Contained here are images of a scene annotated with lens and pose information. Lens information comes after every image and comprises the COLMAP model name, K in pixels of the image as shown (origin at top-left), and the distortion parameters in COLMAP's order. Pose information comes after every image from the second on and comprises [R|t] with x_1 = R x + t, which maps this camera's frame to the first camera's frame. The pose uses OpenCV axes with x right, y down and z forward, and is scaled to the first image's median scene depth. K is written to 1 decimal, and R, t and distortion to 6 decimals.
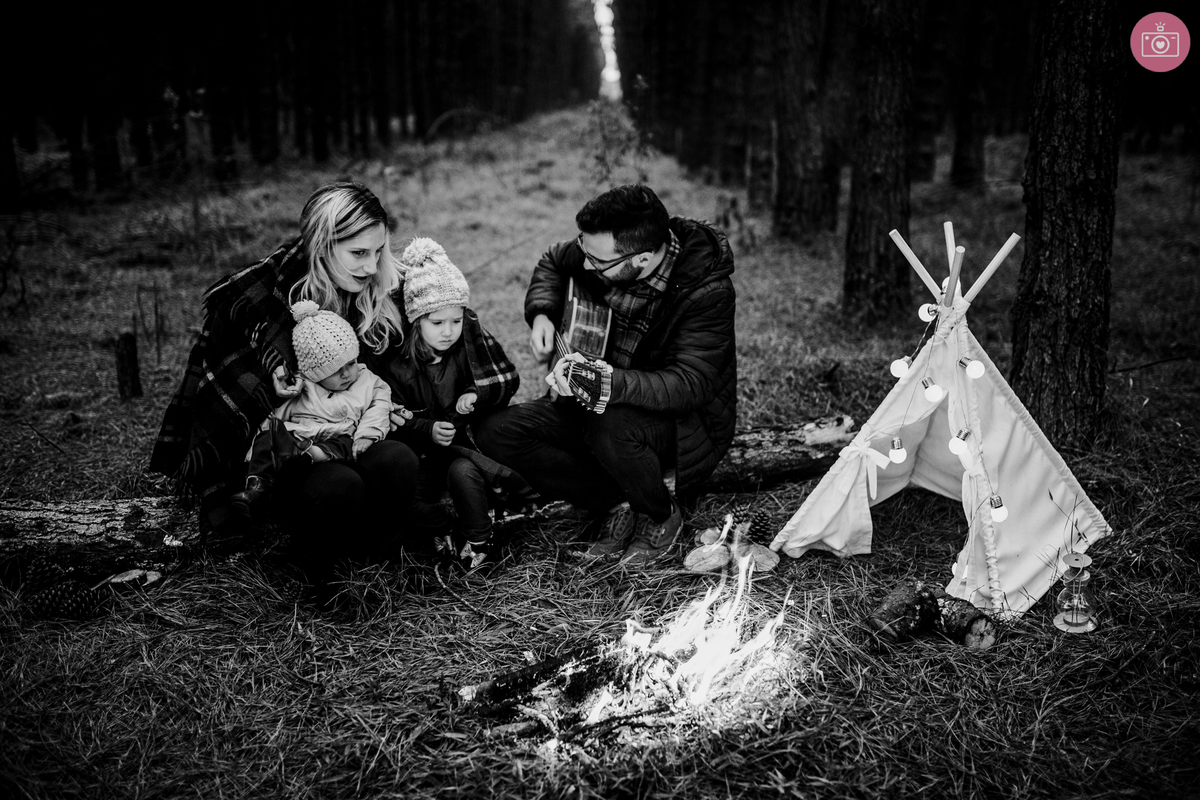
lens RADIAL K [[1156.4, 0, 600.5], [0, 1156.4, 391.9], [0, 0, 1]] dist [-0.079289, 0.132116]
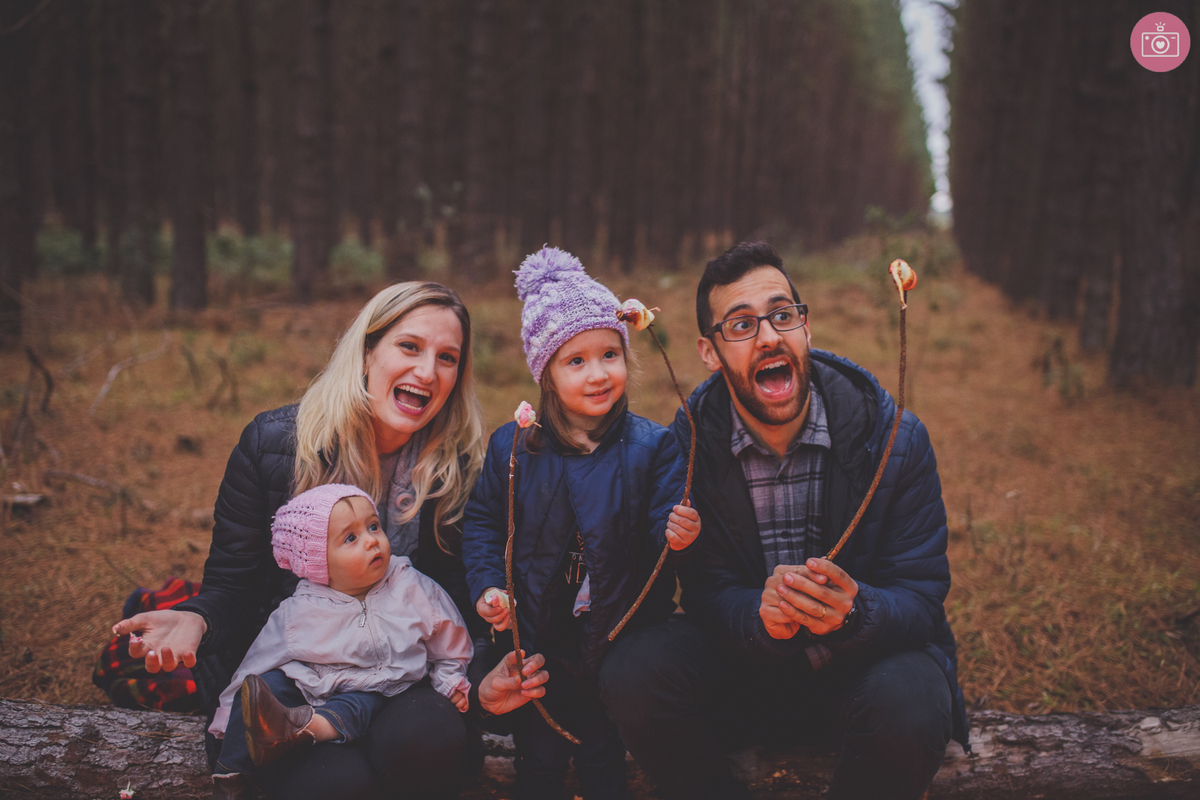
lens RADIAL K [[1156.4, 0, 600.5], [0, 1156.4, 391.9], [0, 0, 1]] dist [-0.079289, 0.132116]
pose [[0.961384, 0.076529, -0.264356, 0.050122], [-0.102771, 0.990903, -0.086886, -0.062078], [0.255302, 0.110699, 0.960503, 0.336854]]
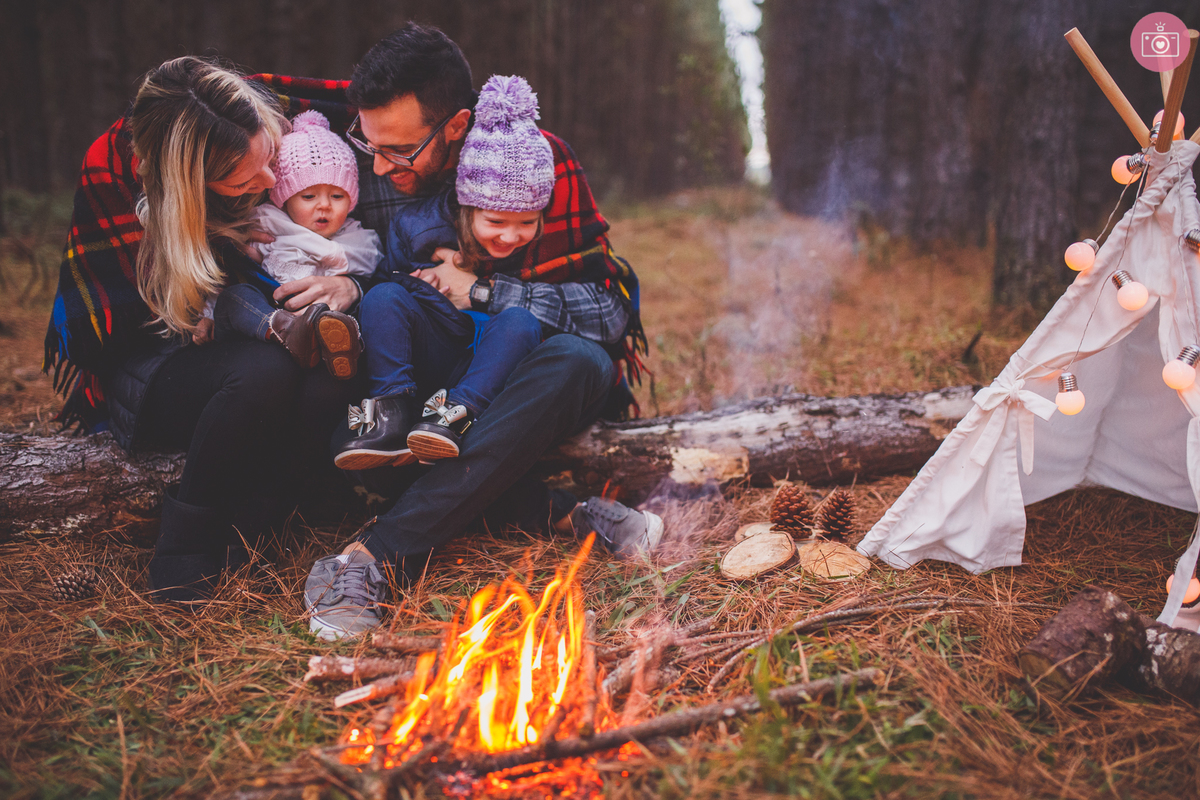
lens RADIAL K [[1169.1, 0, 596.4], [0, 1169.1, 385.6], [0, 0, 1]] dist [-0.039793, 0.033974]
pose [[0.991802, 0.037839, -0.122053, 0.067417], [-0.047238, 0.996060, -0.075058, 0.086372], [0.118732, 0.080208, 0.989681, 0.291515]]
